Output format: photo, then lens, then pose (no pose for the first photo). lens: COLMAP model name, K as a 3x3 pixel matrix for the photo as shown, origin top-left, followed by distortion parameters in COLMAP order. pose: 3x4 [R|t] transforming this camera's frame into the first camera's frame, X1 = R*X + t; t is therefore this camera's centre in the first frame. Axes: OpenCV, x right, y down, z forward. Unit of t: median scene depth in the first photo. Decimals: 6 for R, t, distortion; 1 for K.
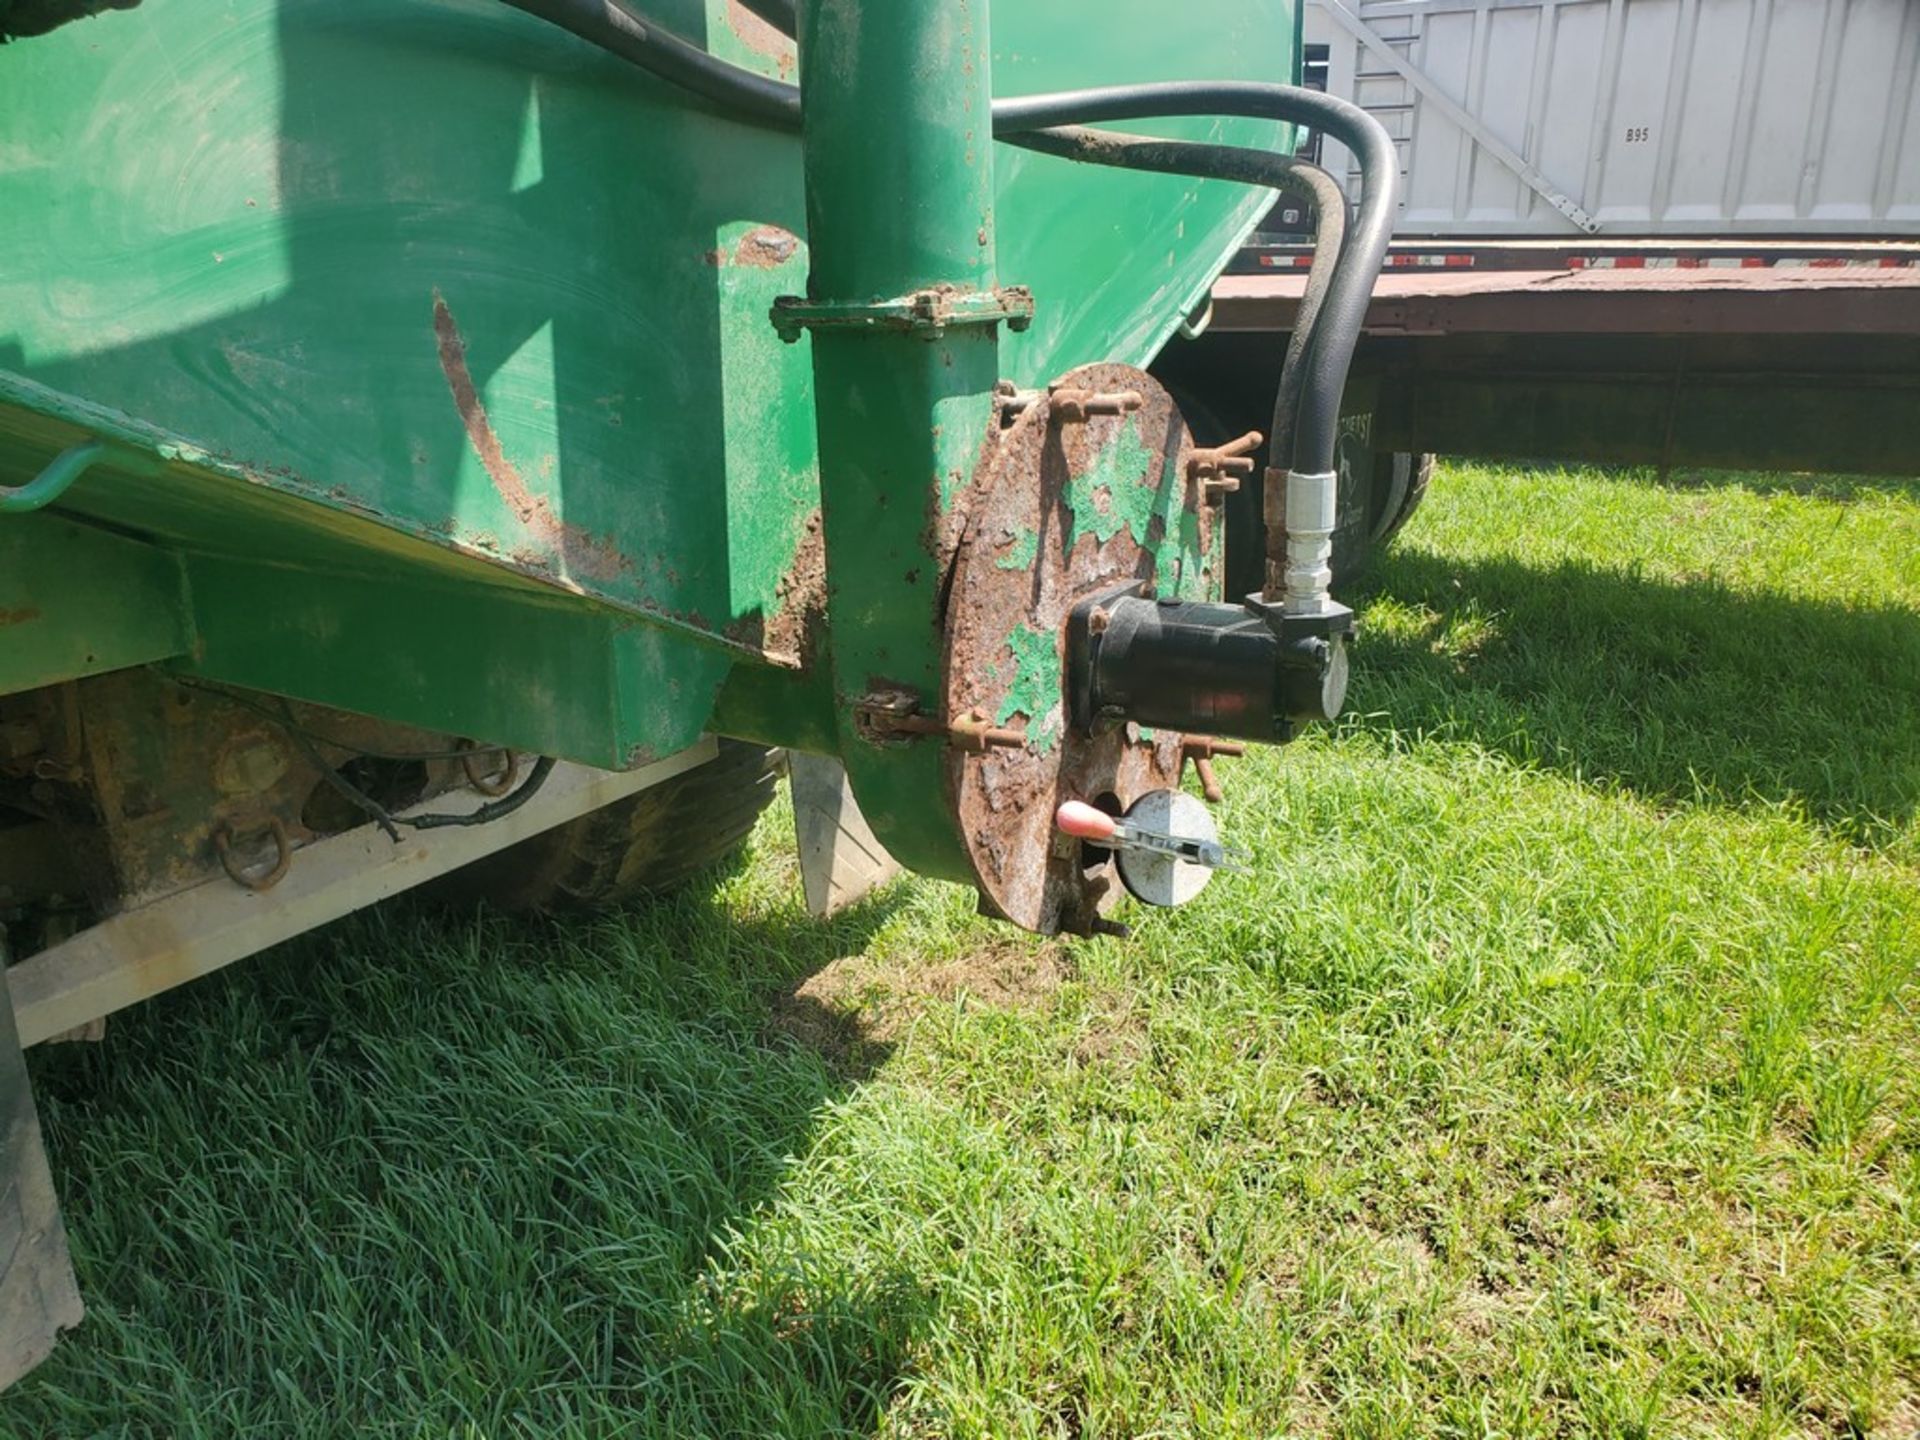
lens RADIAL K [[1444.8, 0, 958.3], [0, 1444.8, 704.5], [0, 0, 1]] dist [-0.010155, 0.023288]
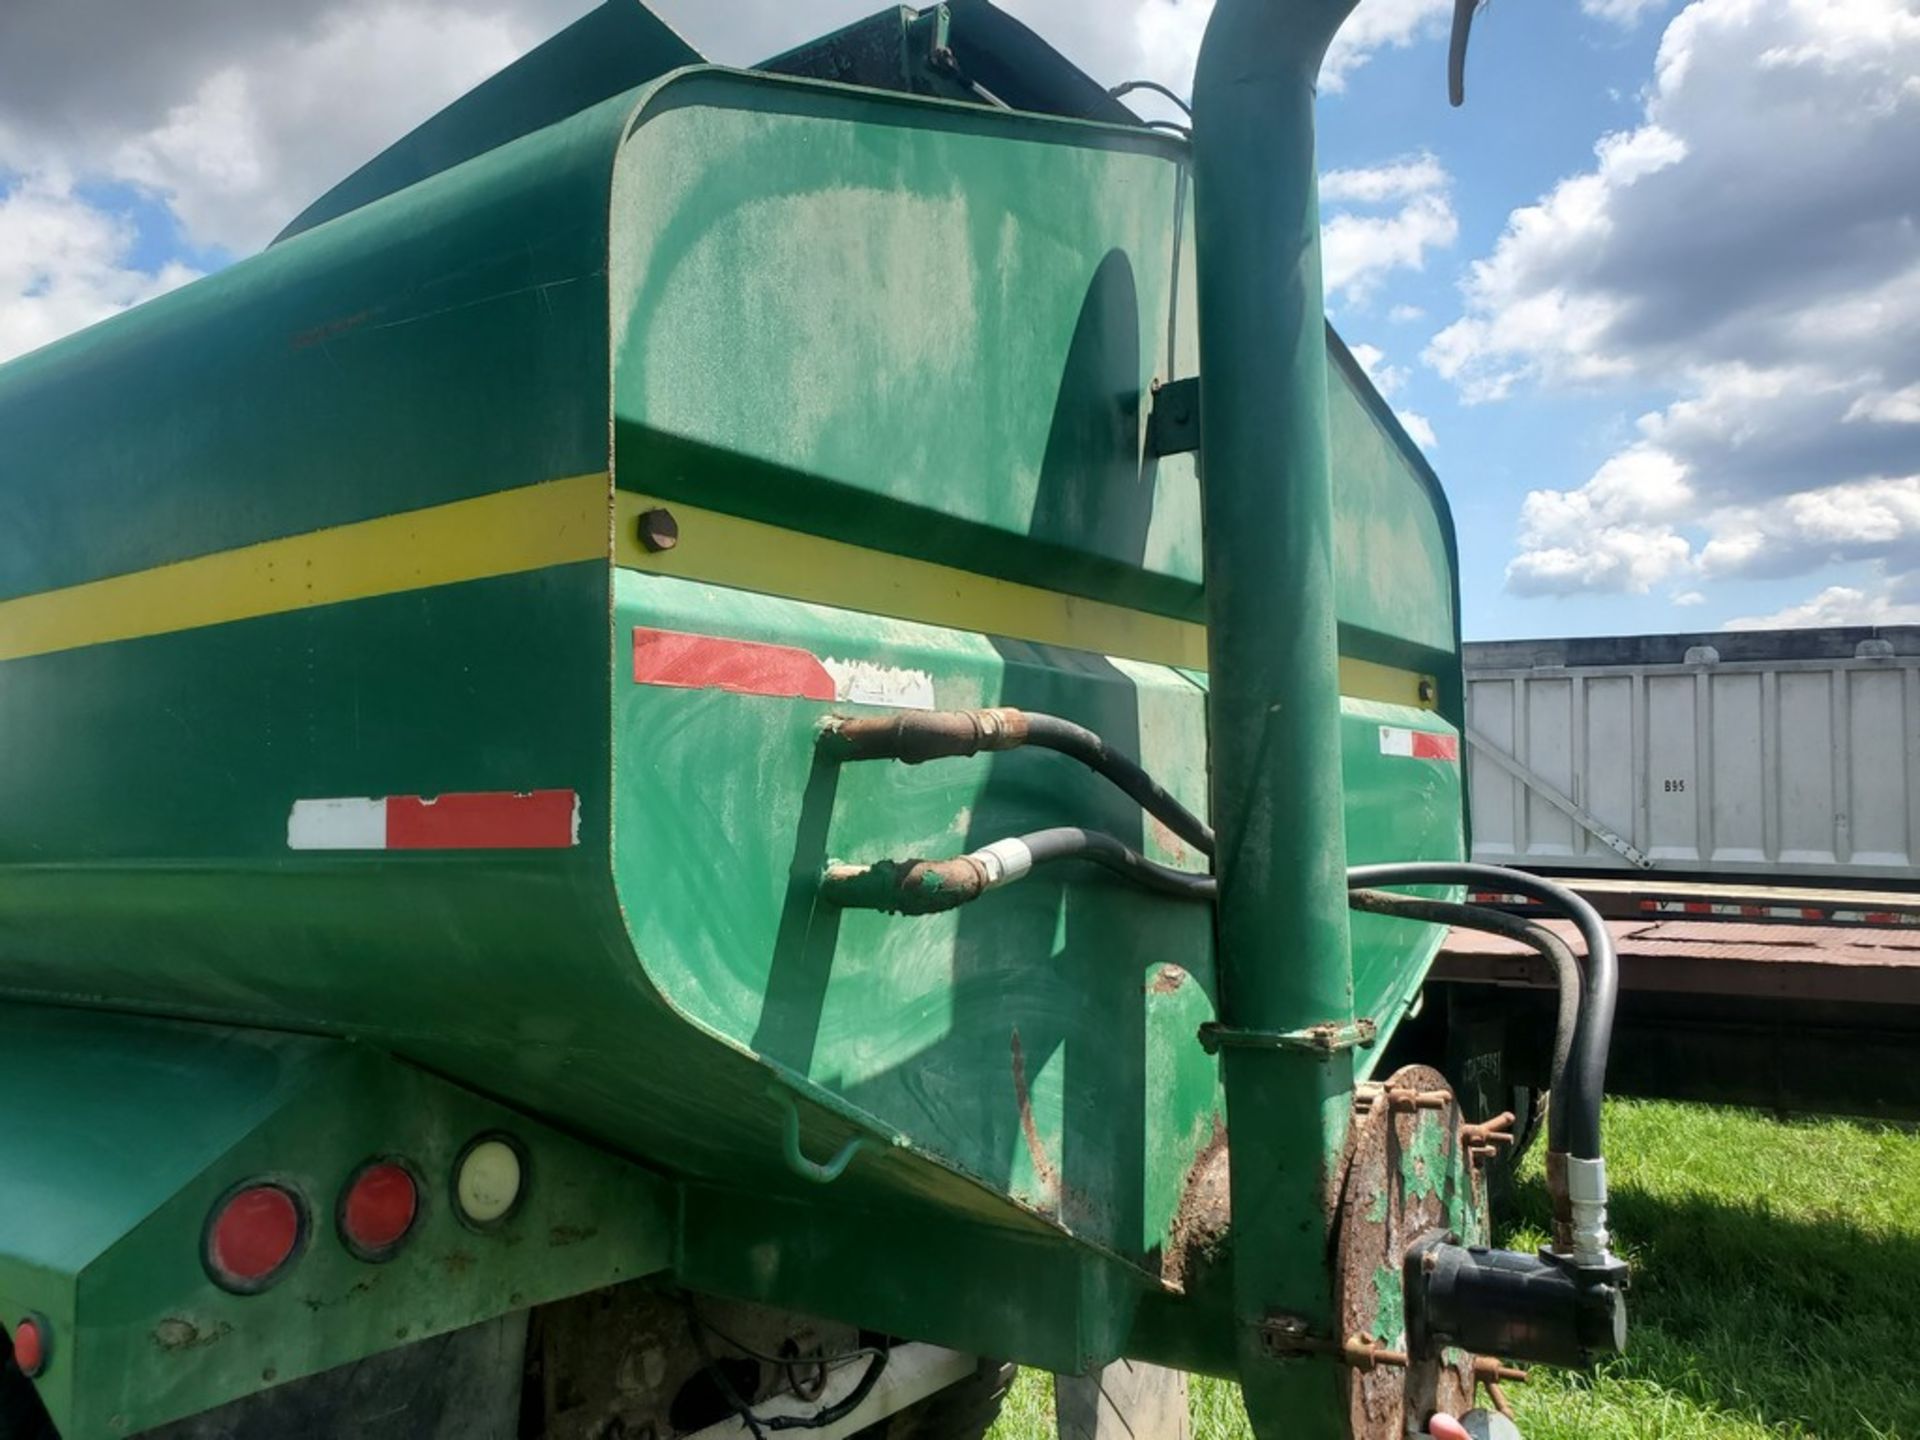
lens RADIAL K [[1444.8, 0, 968.3], [0, 1444.8, 695.7], [0, 0, 1]] dist [-0.010155, 0.023288]
pose [[0.999370, 0.018131, -0.030506, -0.282243], [-0.028759, 0.917418, -0.396884, 0.001818], [0.020791, 0.397512, 0.917362, -0.417943]]
